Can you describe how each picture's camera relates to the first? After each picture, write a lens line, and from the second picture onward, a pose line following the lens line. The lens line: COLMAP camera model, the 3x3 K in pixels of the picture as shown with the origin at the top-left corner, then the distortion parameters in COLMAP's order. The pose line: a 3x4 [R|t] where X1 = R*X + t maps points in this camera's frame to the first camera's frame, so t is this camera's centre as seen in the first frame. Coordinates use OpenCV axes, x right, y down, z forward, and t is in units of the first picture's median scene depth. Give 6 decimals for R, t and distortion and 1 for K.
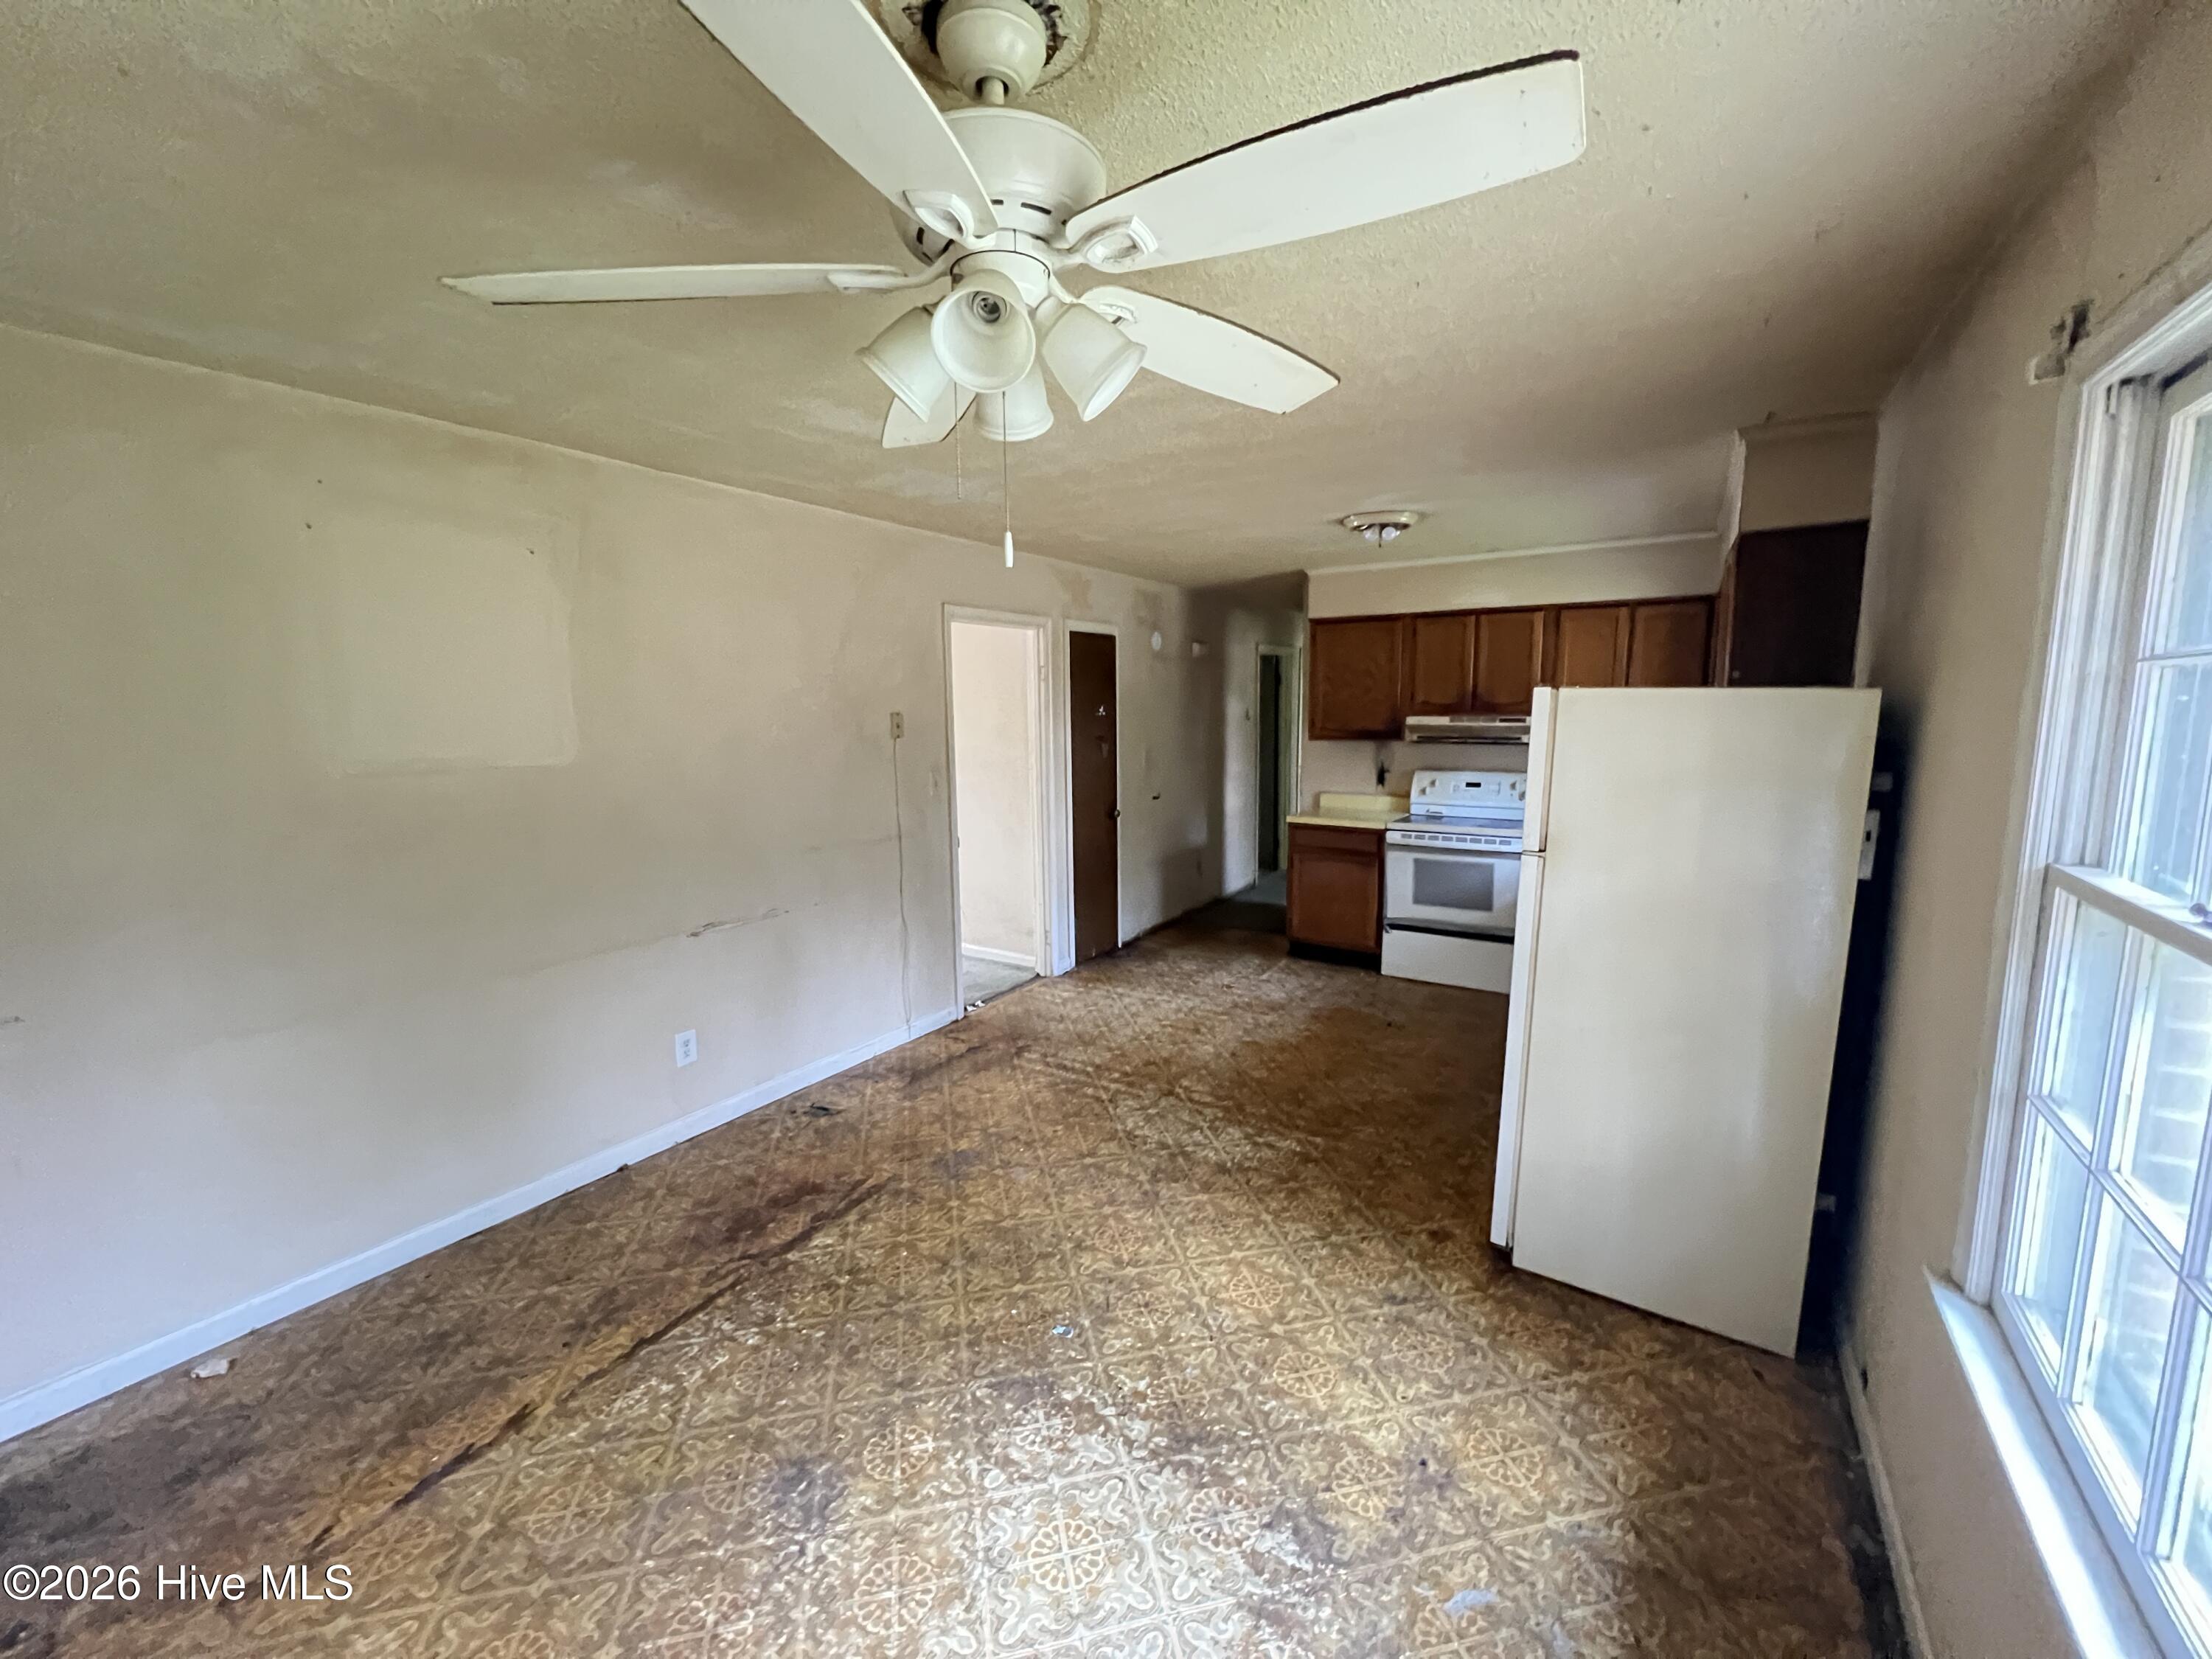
lens RADIAL K [[878.5, 0, 1106.7], [0, 878.5, 827.2], [0, 0, 1]] dist [0.002776, -0.000019]
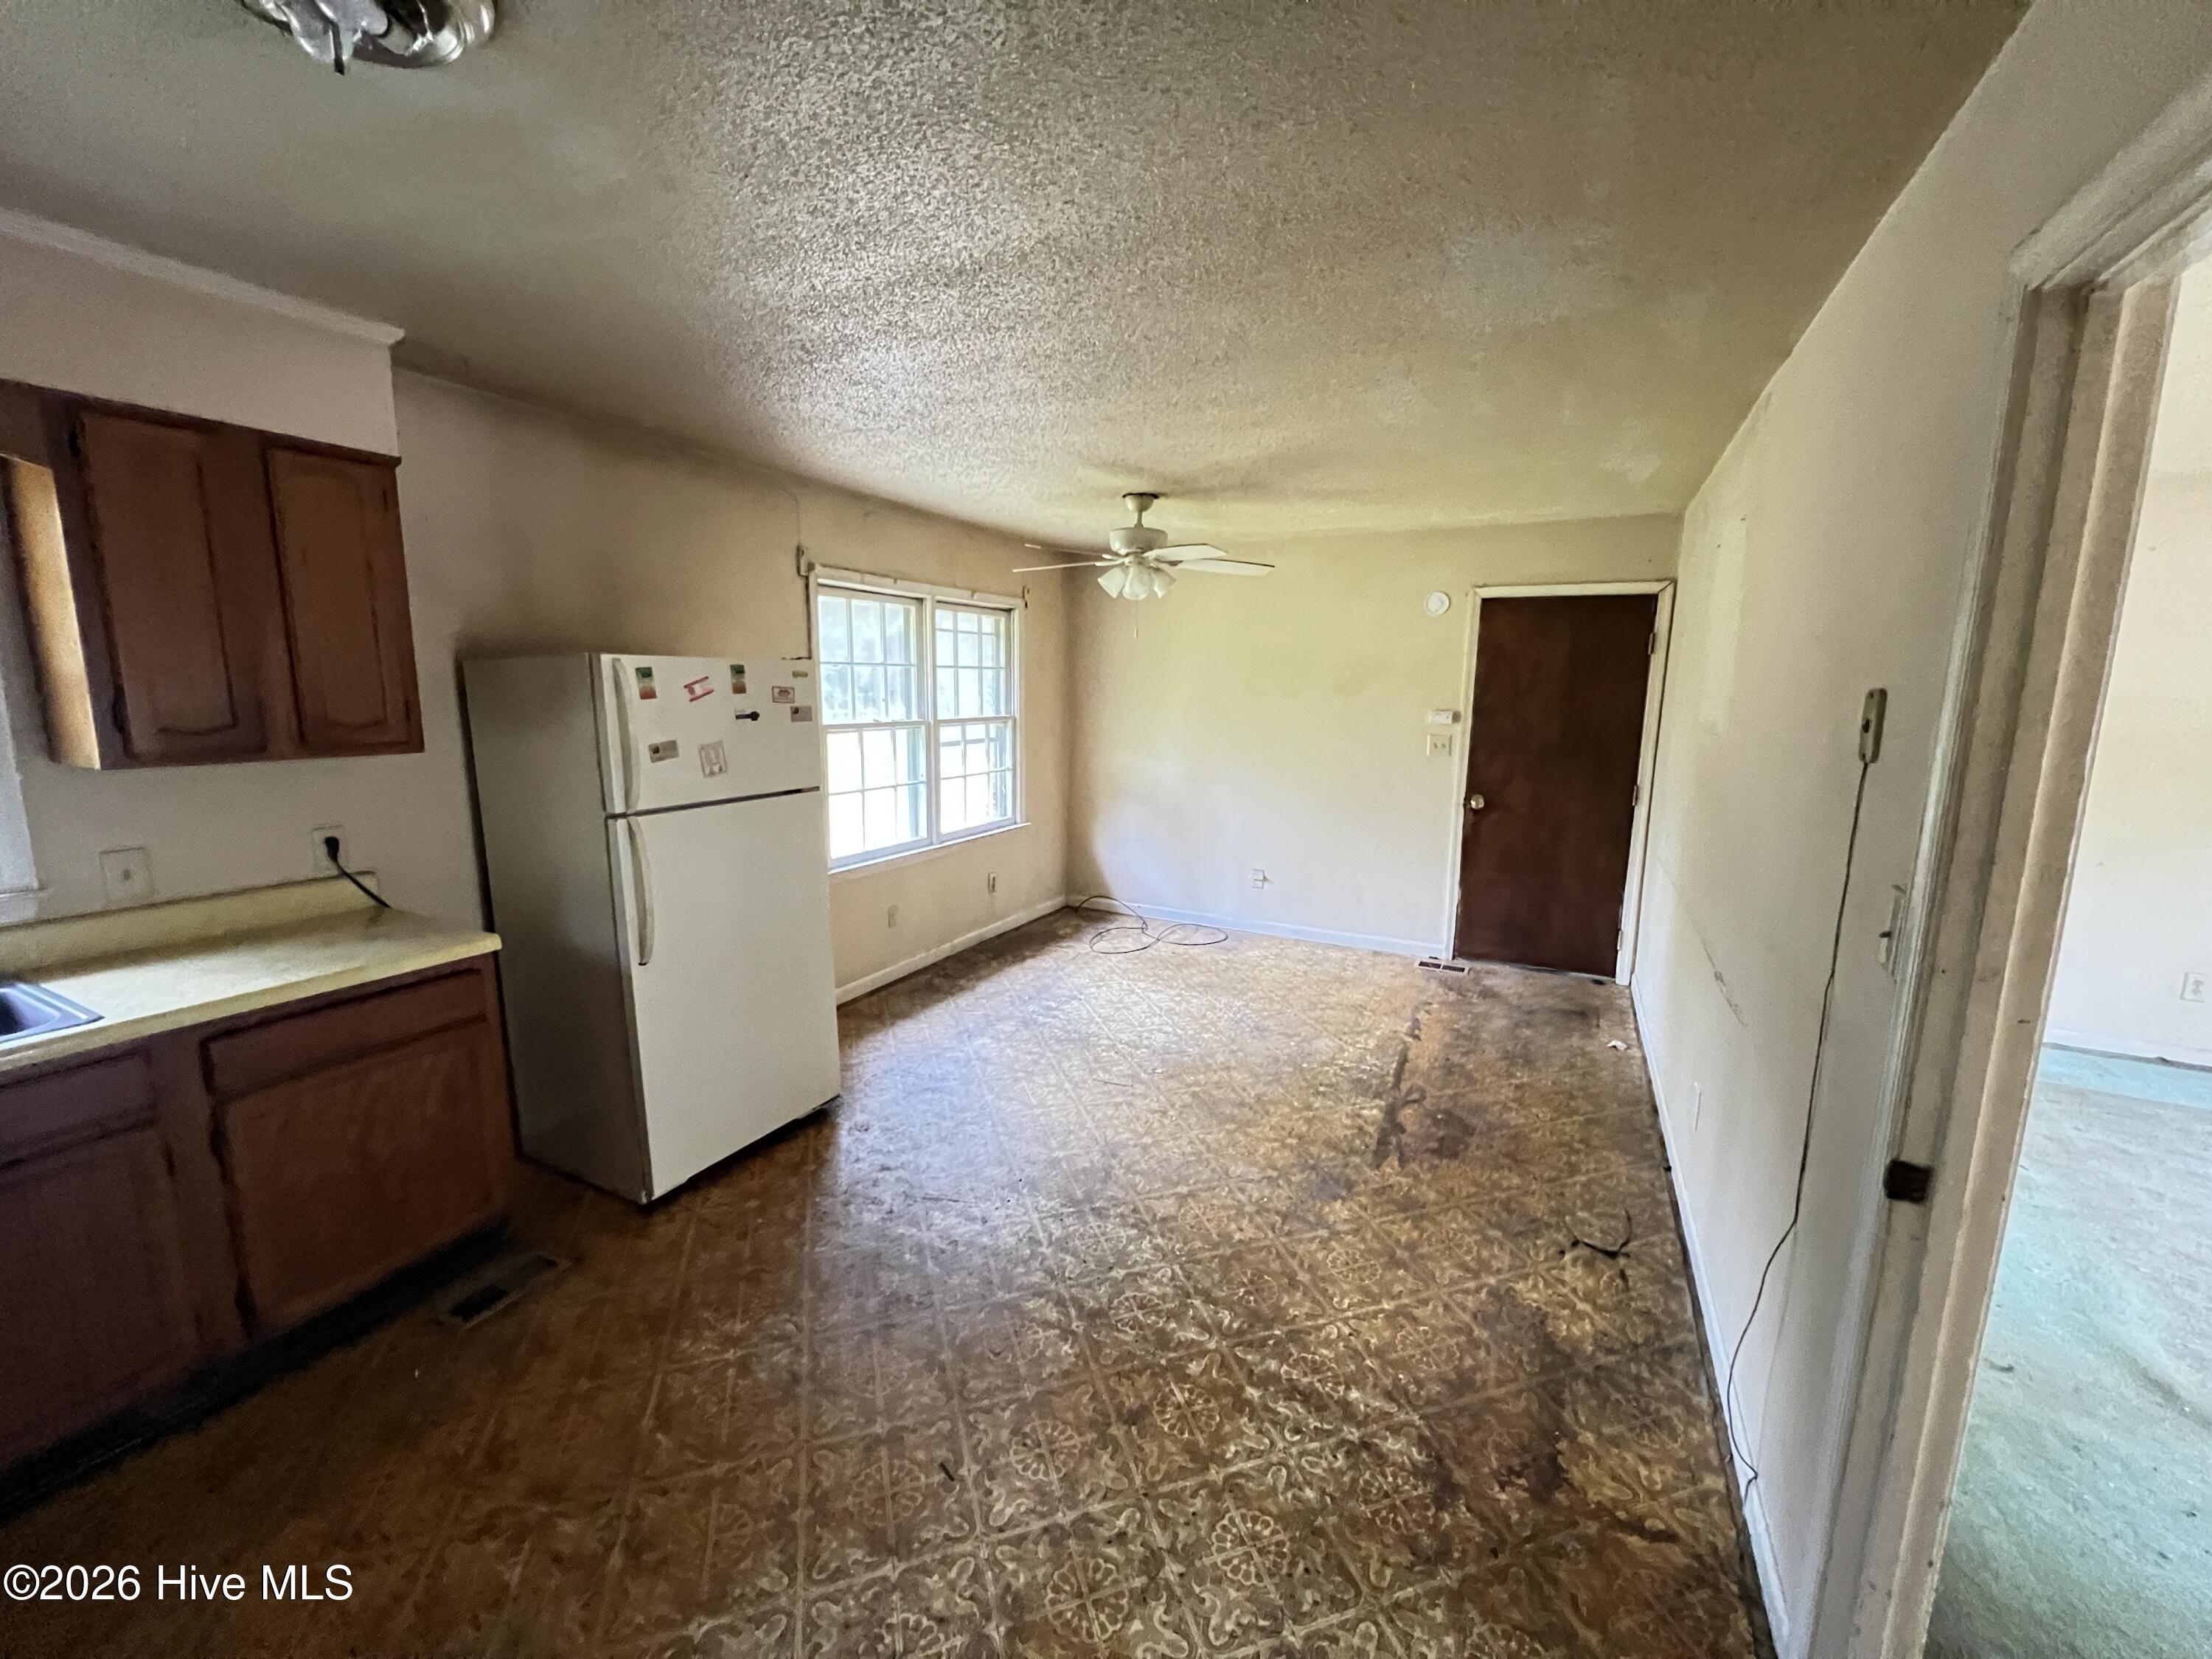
lens RADIAL K [[878.5, 0, 1105.6], [0, 878.5, 824.5], [0, 0, 1]] dist [0.002776, -0.000019]
pose [[-0.995286, 0.013213, -0.096074, 0.149361], [-0.015886, 0.955081, 0.295919, -0.254414], [0.095668, 0.296051, -0.950369, 1.876000]]
